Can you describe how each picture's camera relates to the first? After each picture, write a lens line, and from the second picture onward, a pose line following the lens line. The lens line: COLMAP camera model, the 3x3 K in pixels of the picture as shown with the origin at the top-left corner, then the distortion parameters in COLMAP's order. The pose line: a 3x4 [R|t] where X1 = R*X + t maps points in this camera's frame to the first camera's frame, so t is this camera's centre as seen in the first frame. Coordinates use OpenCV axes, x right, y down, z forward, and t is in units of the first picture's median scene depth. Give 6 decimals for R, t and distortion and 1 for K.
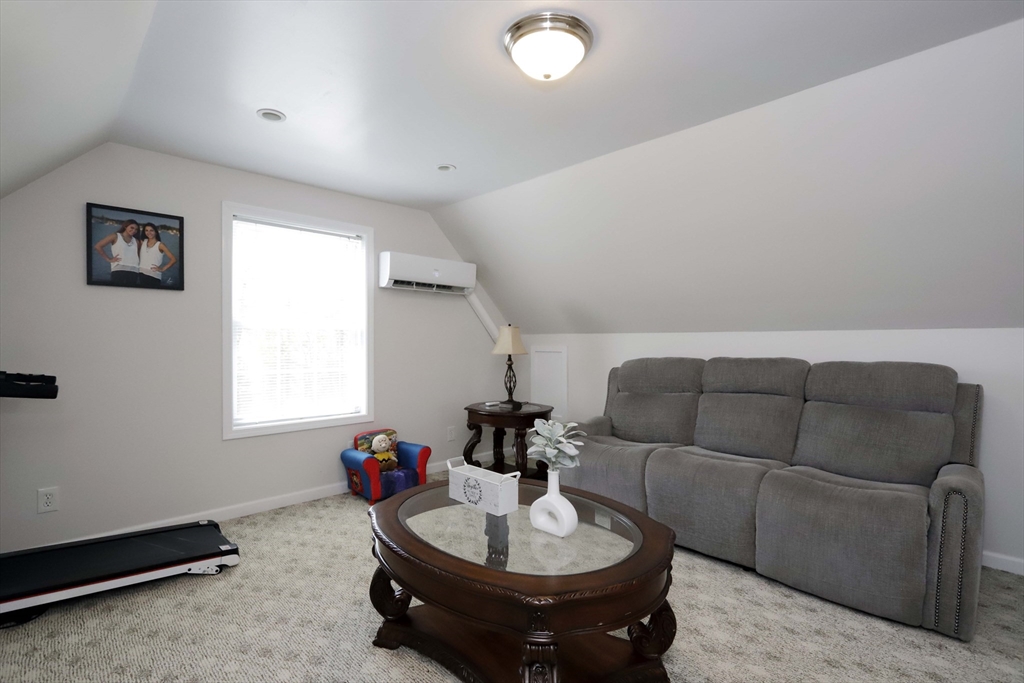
lens RADIAL K [[490.5, 0, 515.4], [0, 490.5, 342.2], [0, 0, 1]] dist [-0.000471, 0.000644]
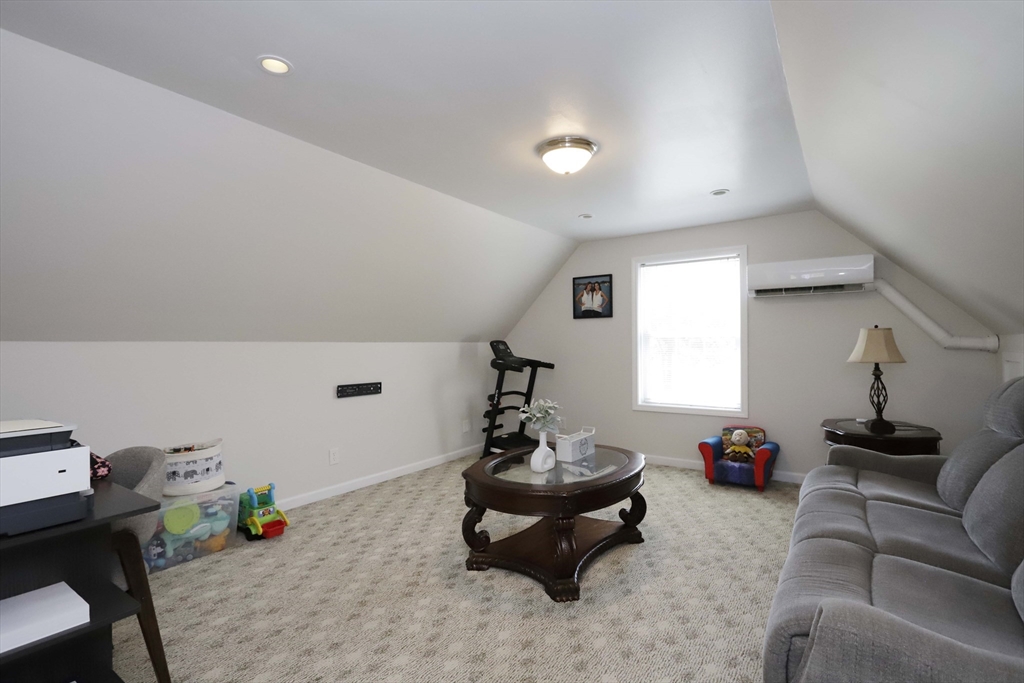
lens RADIAL K [[490.5, 0, 515.0], [0, 490.5, 343.9], [0, 0, 1]] dist [-0.000471, 0.000644]
pose [[0.179916, -0.008376, -0.983646, 0.942274], [0.002755, 0.999964, -0.008011, -0.000673], [0.983678, -0.001268, 0.179933, 0.369957]]
